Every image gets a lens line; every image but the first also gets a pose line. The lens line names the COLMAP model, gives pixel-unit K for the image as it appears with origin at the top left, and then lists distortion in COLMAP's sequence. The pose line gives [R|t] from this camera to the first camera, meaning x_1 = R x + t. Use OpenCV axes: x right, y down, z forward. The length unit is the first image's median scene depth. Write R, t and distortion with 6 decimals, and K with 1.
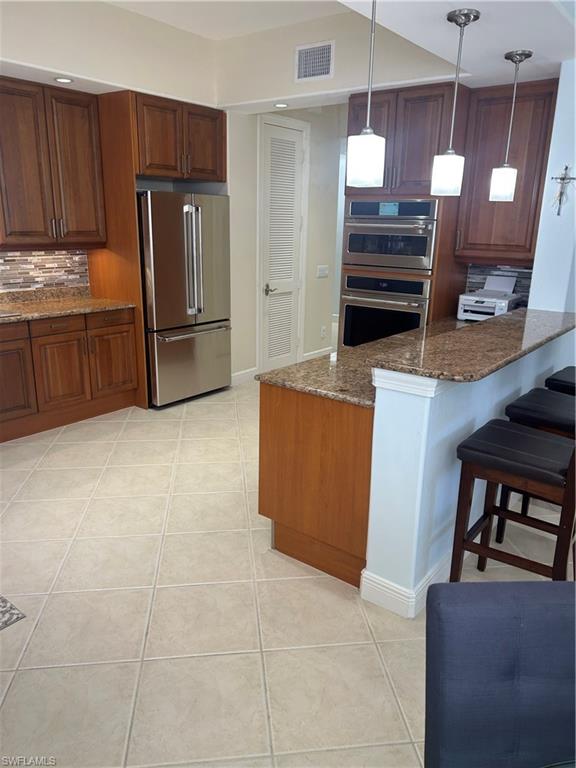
lens RADIAL K [[574.1, 0, 288.0], [0, 574.1, 384.0], [0, 0, 1]] dist [0.079225, -0.119698]
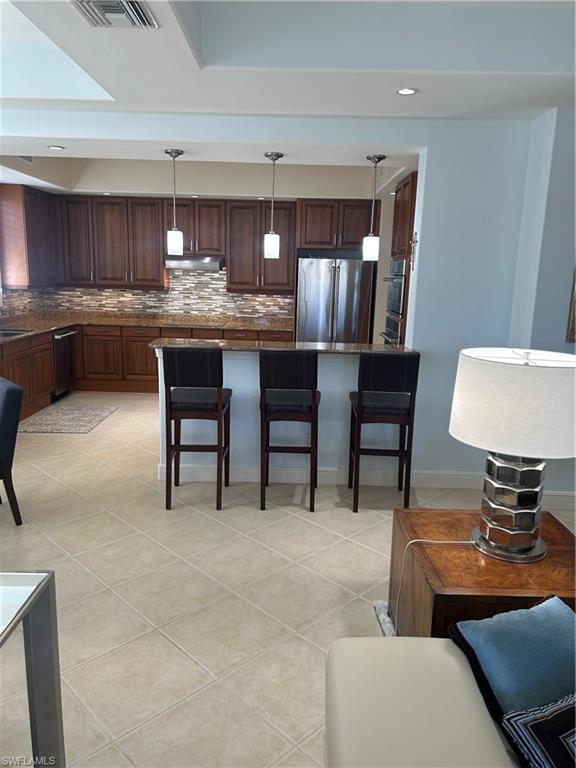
lens RADIAL K [[574.1, 0, 288.0], [0, 574.1, 384.0], [0, 0, 1]] dist [0.079225, -0.119698]
pose [[0.616665, 0.151463, -0.772517, 1.032332], [-0.235617, 0.971843, 0.002462, 0.002827], [0.751138, 0.180500, 0.634989, 0.045542]]
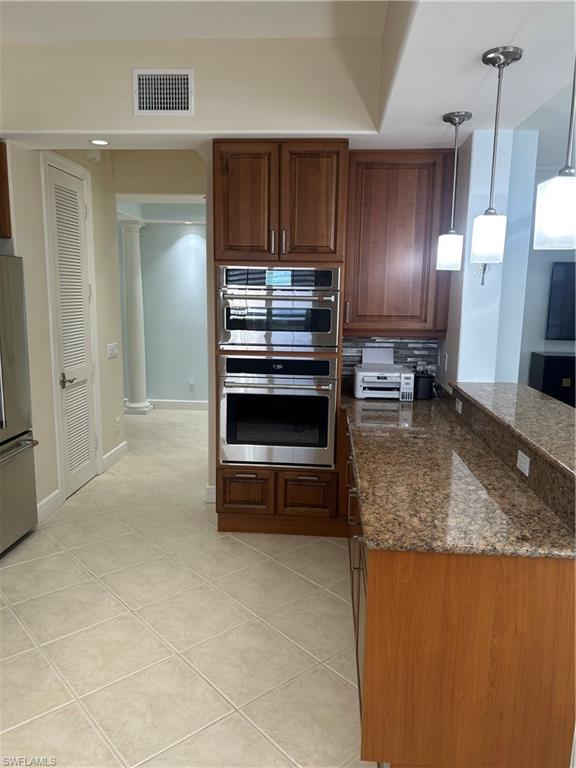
lens RADIAL K [[574.1, 0, 288.0], [0, 574.1, 384.0], [0, 0, 1]] dist [0.079225, -0.119698]
pose [[0.832318, -0.096775, 0.545785, -0.276163], [0.155421, 0.985888, -0.062205, -0.095411], [-0.532063, 0.136600, 0.835613, 0.314110]]
